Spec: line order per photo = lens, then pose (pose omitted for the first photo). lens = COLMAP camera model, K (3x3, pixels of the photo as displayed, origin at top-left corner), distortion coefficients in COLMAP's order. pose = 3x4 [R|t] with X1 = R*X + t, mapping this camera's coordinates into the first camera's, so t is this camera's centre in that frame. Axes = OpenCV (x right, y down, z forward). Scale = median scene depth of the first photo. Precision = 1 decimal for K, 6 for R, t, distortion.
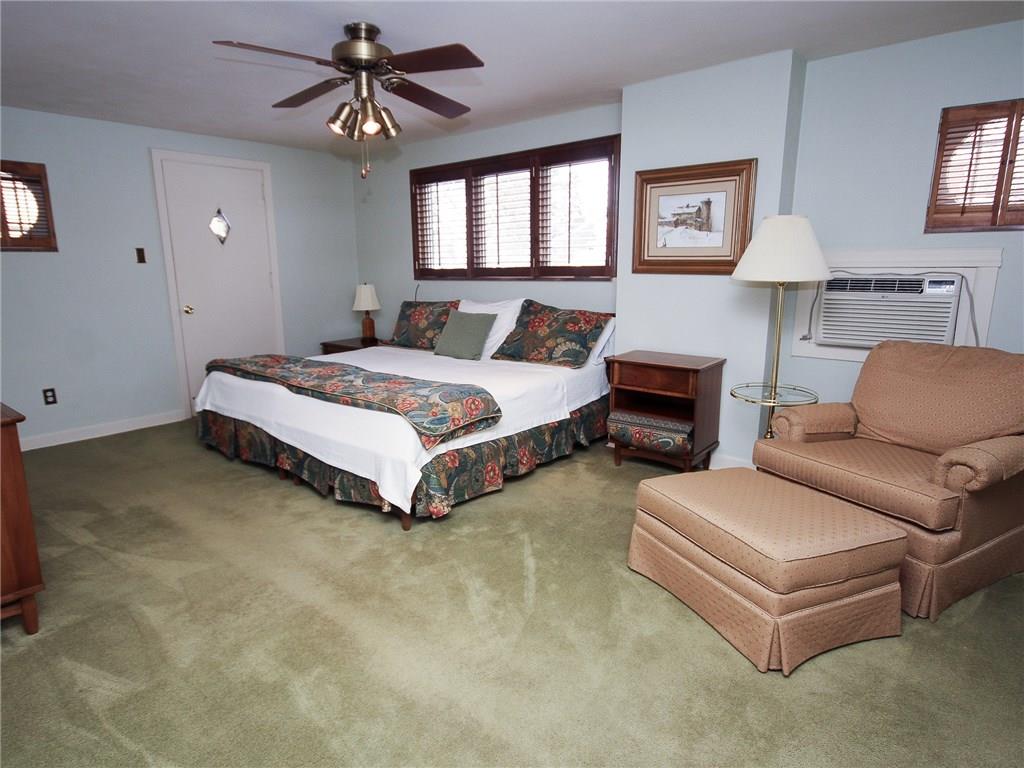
lens RADIAL K [[551.2, 0, 486.4], [0, 551.2, 388.9], [0, 0, 1]] dist [0.001850, 0.000846]
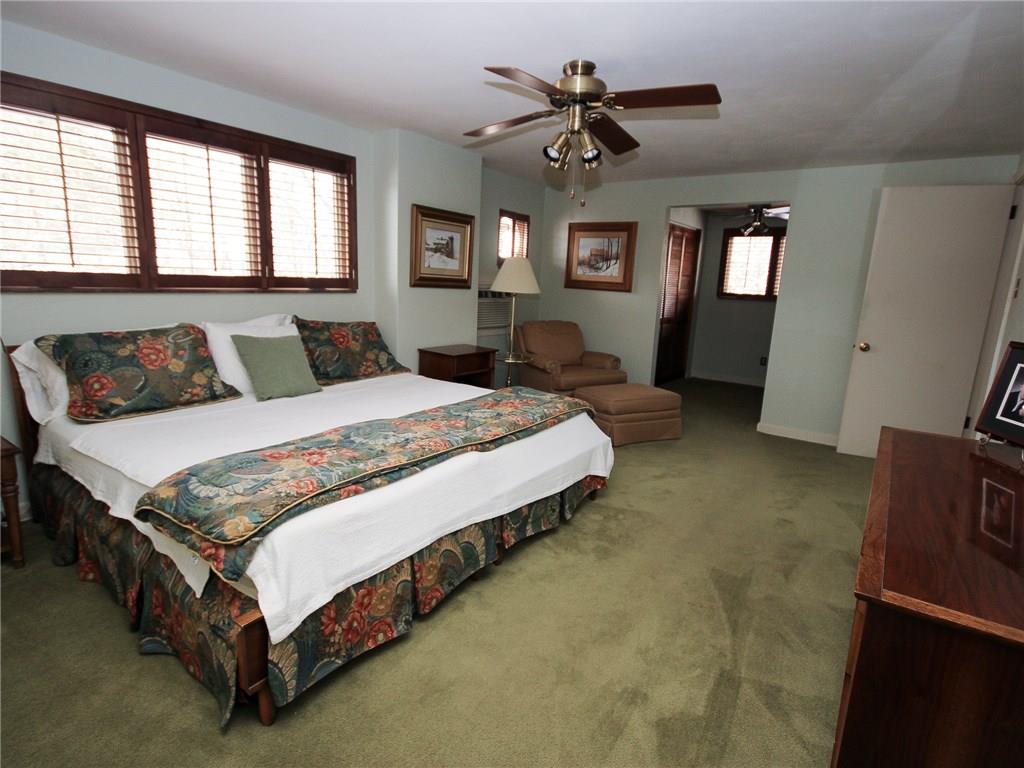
lens RADIAL K [[551.2, 0, 486.4], [0, 551.2, 388.9], [0, 0, 1]] dist [0.001850, 0.000846]
pose [[-0.047439, -0.191727, 0.980301, -0.975070], [0.177152, 0.964233, 0.197158, -0.204024], [-0.983039, 0.183015, -0.011777, 0.896937]]
